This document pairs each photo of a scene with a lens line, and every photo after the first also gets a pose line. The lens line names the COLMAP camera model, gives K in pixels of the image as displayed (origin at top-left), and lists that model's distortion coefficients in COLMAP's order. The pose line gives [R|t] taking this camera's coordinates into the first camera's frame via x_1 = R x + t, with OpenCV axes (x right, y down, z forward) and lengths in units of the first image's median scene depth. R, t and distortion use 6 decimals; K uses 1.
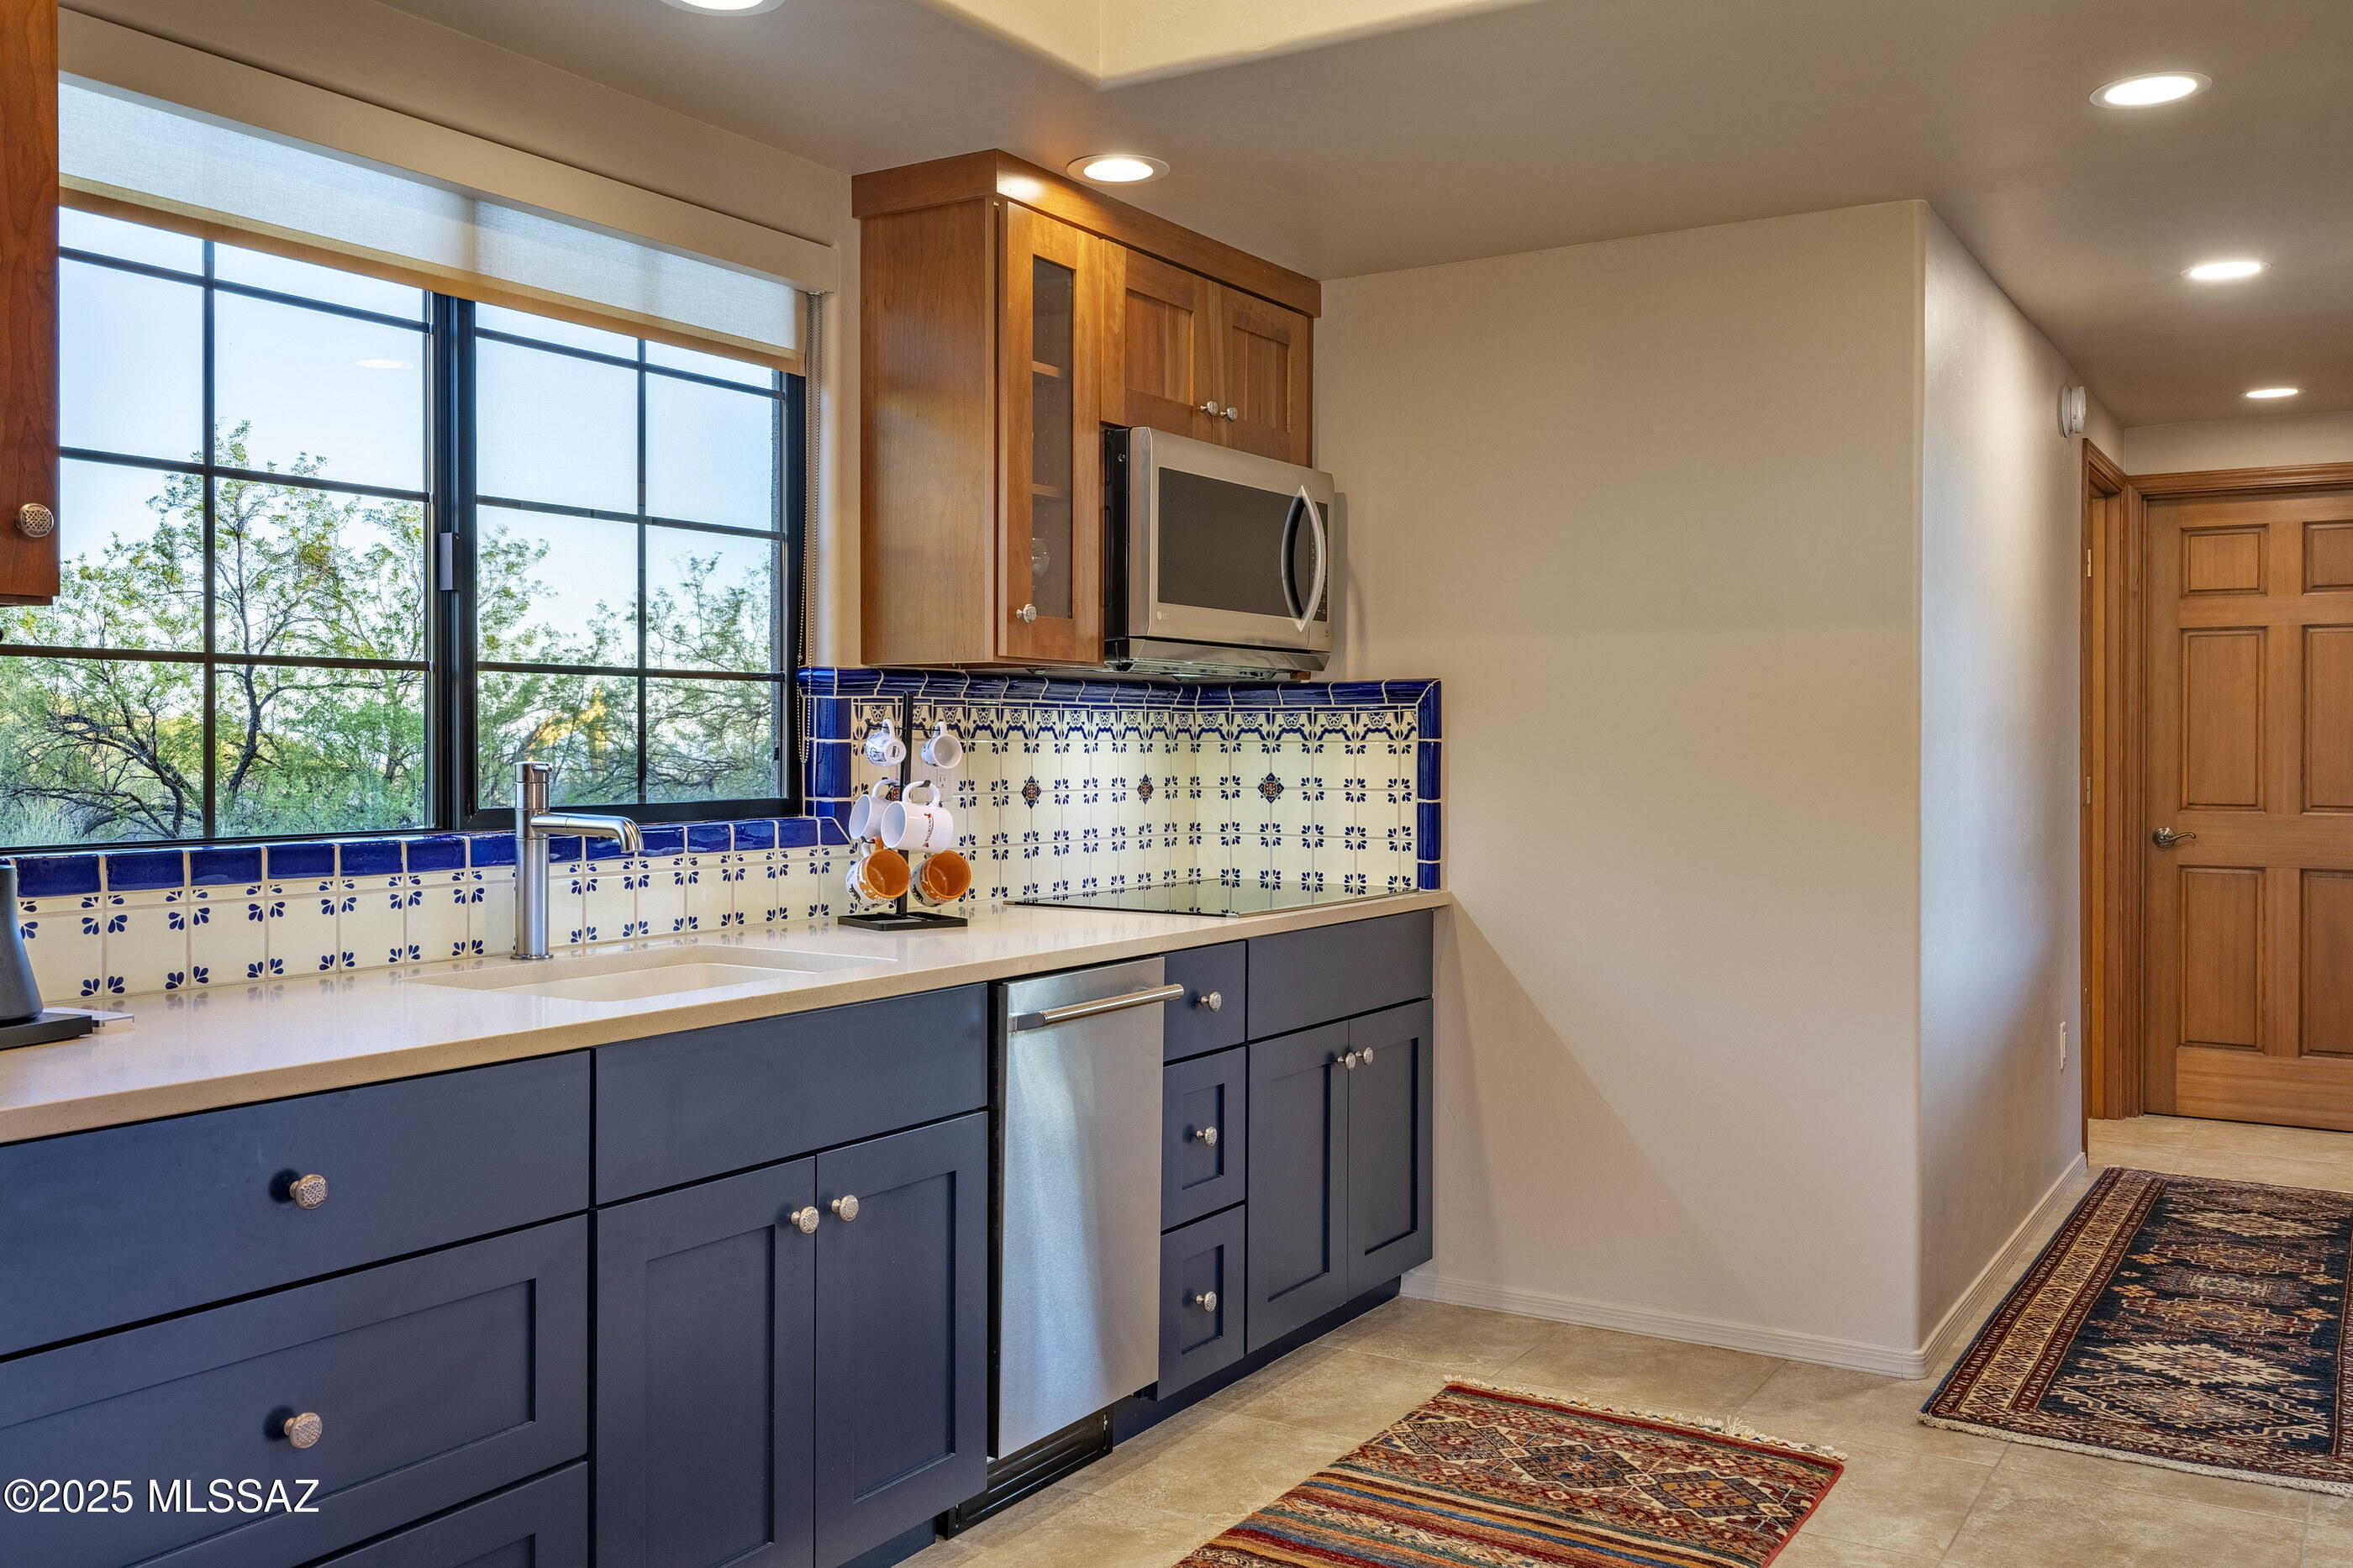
lens RADIAL K [[2073.9, 0, 1176.5], [0, 2073.9, 784.0], [0, 0, 1]] dist [0.000963, -0.001577]
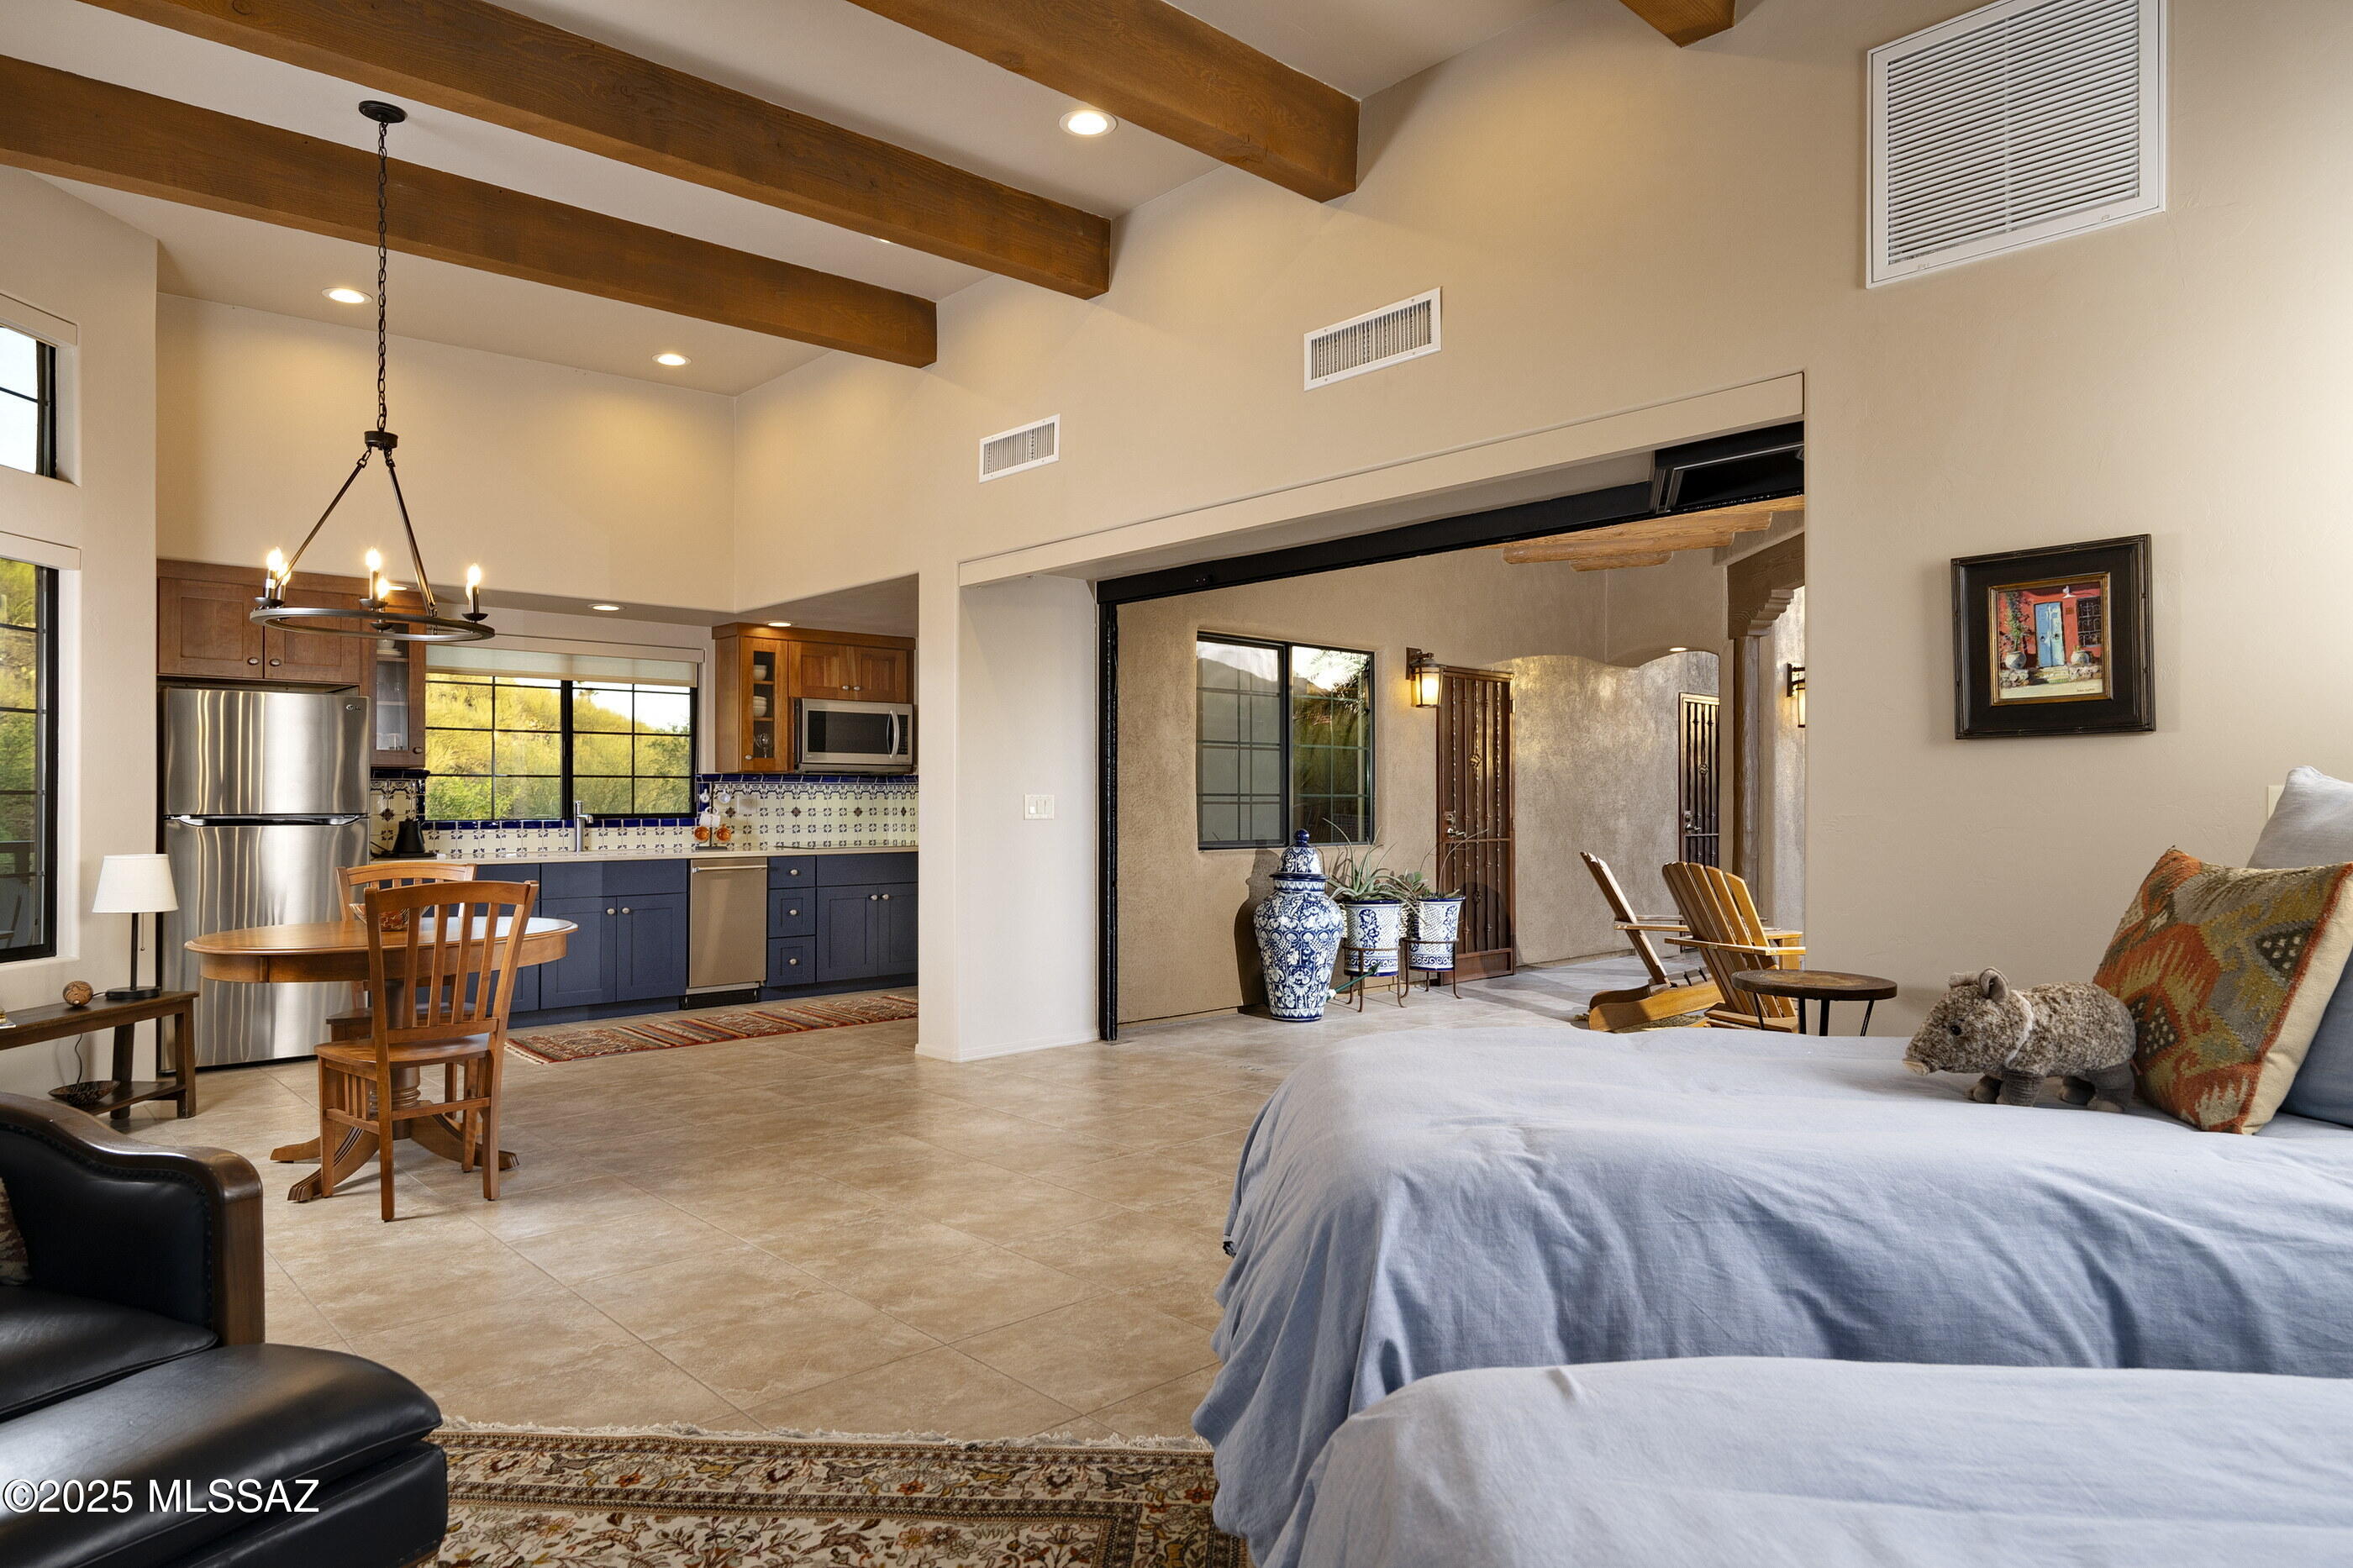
lens RADIAL K [[1407.7, 0, 1188.2], [0, 1407.7, 794.4], [0, 0, 1]] dist [-0.000768, 0.001307]
pose [[0.966496, -0.003919, -0.256651, 1.187498], [-0.001921, 0.999745, -0.022499, 0.027251], [0.256674, 0.022238, 0.966242, -1.017646]]
